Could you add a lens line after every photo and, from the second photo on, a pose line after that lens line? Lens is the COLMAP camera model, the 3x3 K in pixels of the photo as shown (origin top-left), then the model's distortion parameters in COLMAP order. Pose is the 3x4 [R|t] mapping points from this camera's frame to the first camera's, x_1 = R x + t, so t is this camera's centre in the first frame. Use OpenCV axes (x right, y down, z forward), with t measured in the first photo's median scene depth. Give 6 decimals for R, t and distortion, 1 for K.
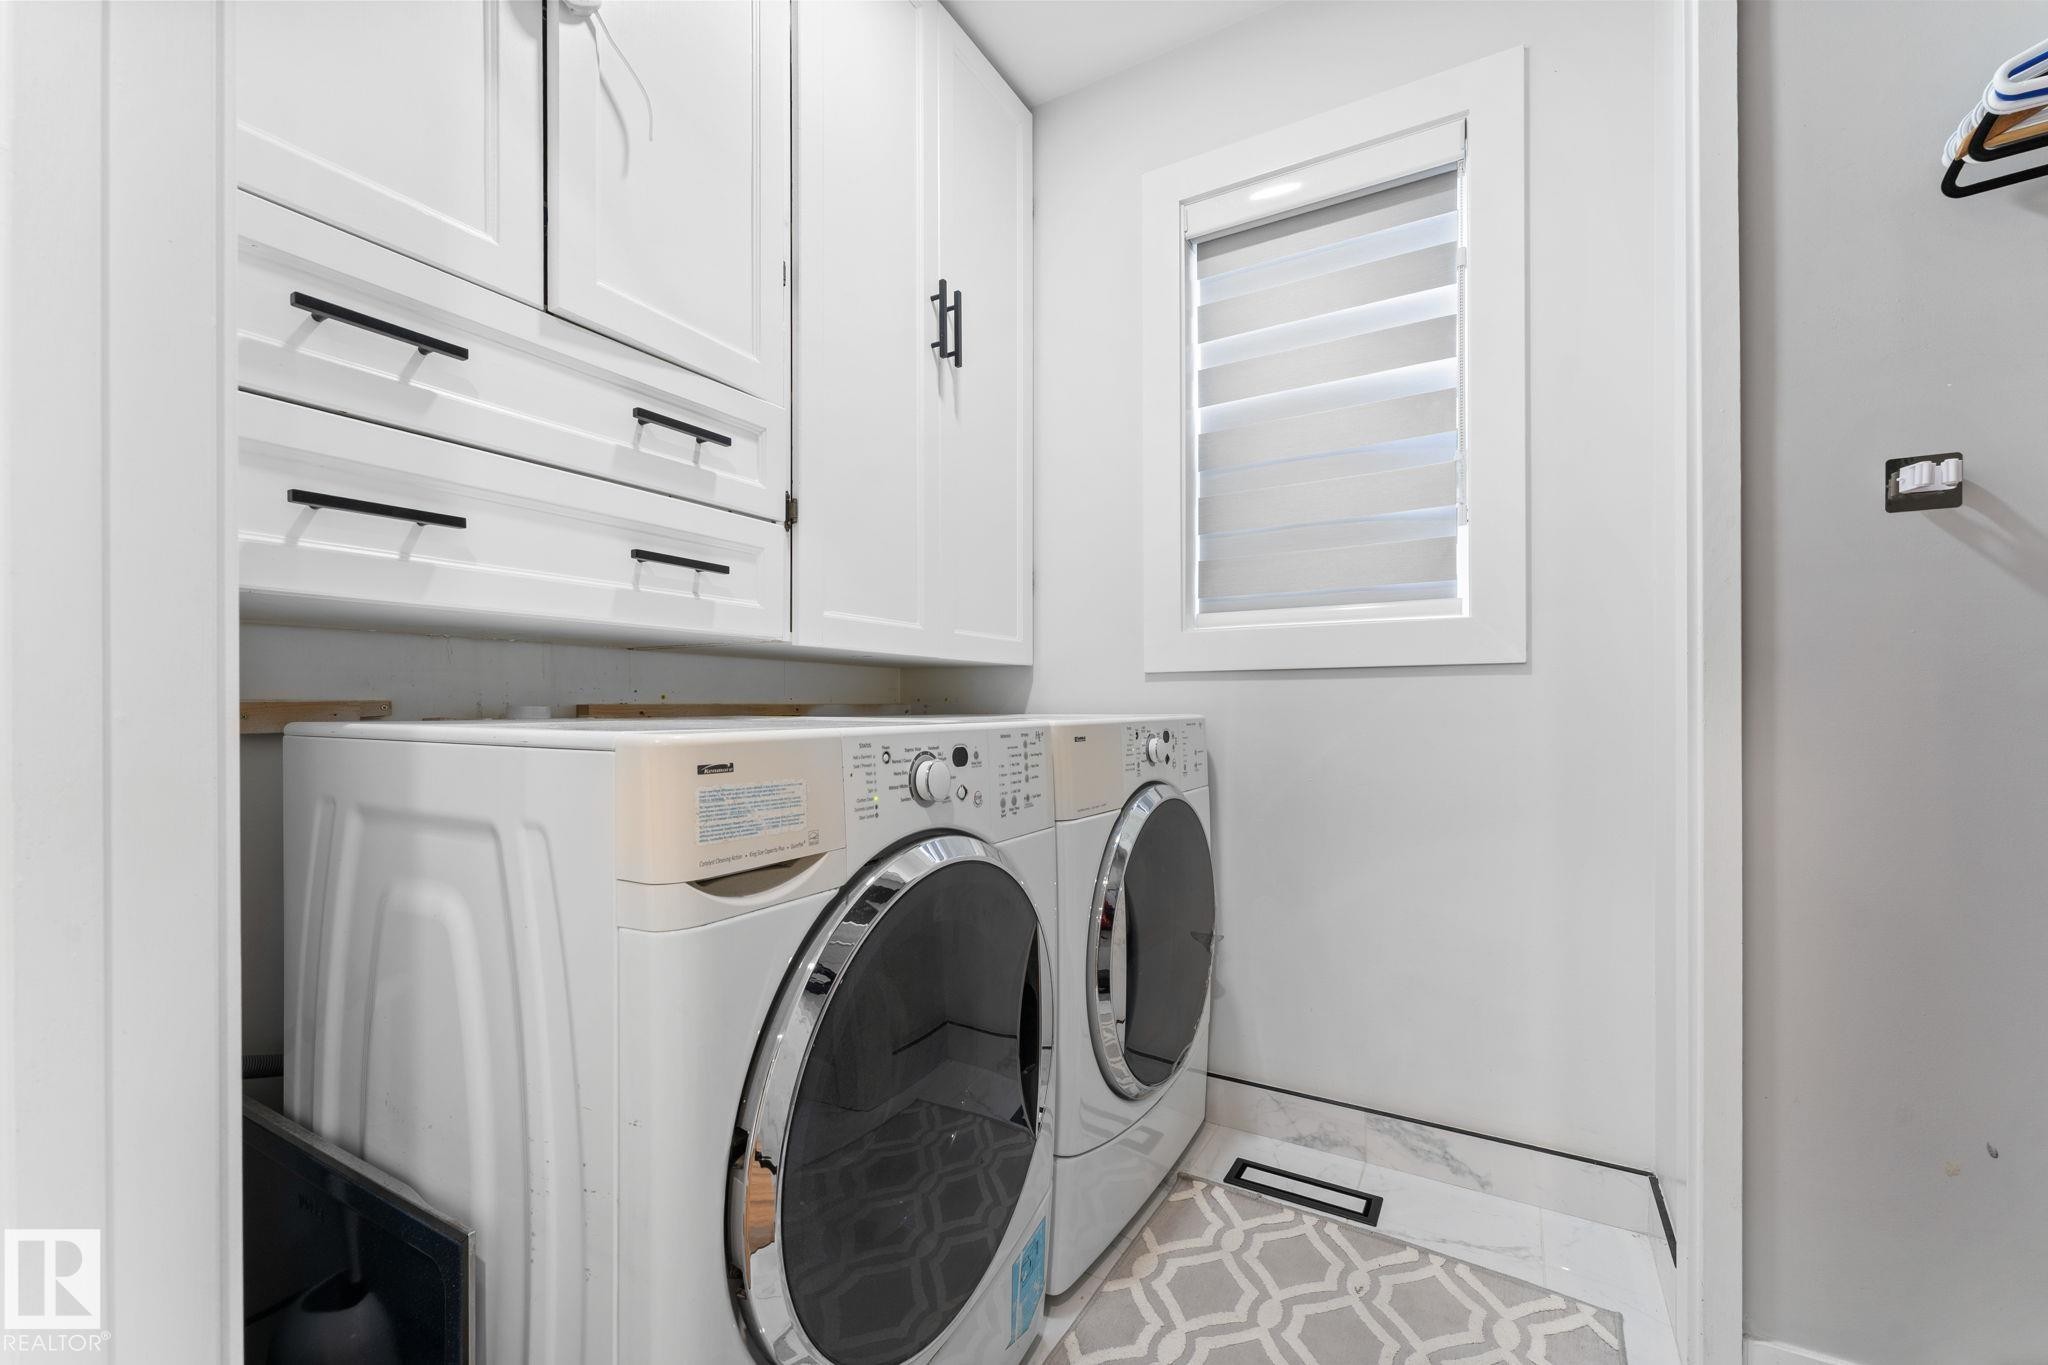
lens RADIAL K [[864.6, 0, 1020.2], [0, 864.6, 697.3], [0, 0, 1]] dist [-0.001038, 0.000793]
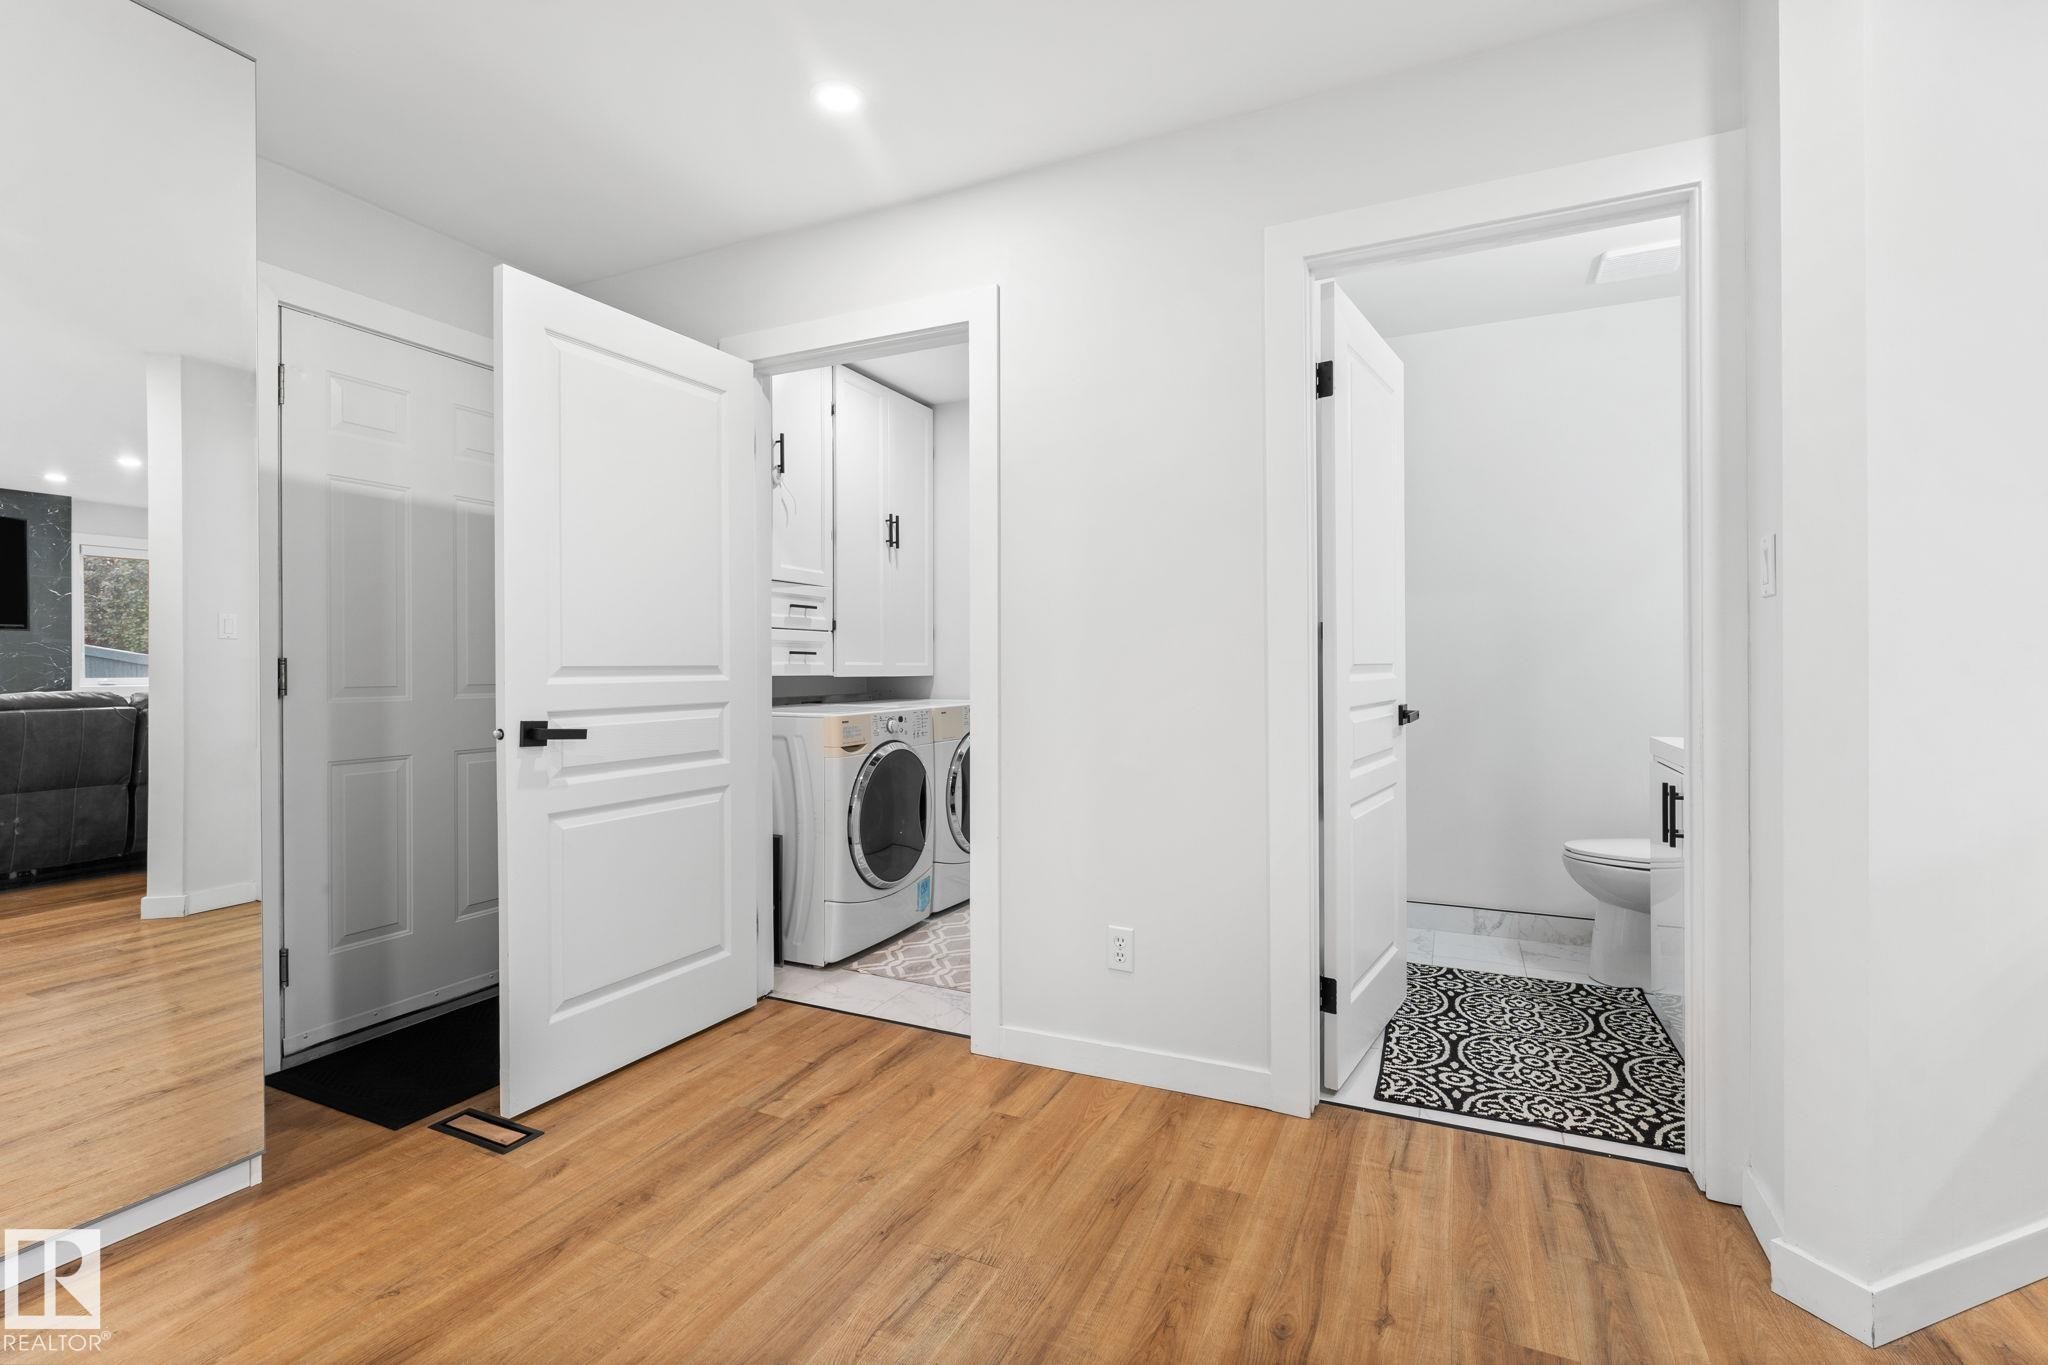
lens RADIAL K [[921.2, 0, 1024.8], [0, 921.2, 669.6], [0, 0, 1]] dist [-0.002185, 0.000459]
pose [[0.997103, -0.001042, 0.076060, 0.100373], [0.000261, 0.999947, 0.010283, -0.115821], [-0.076067, -0.010234, 0.997050, -1.873218]]
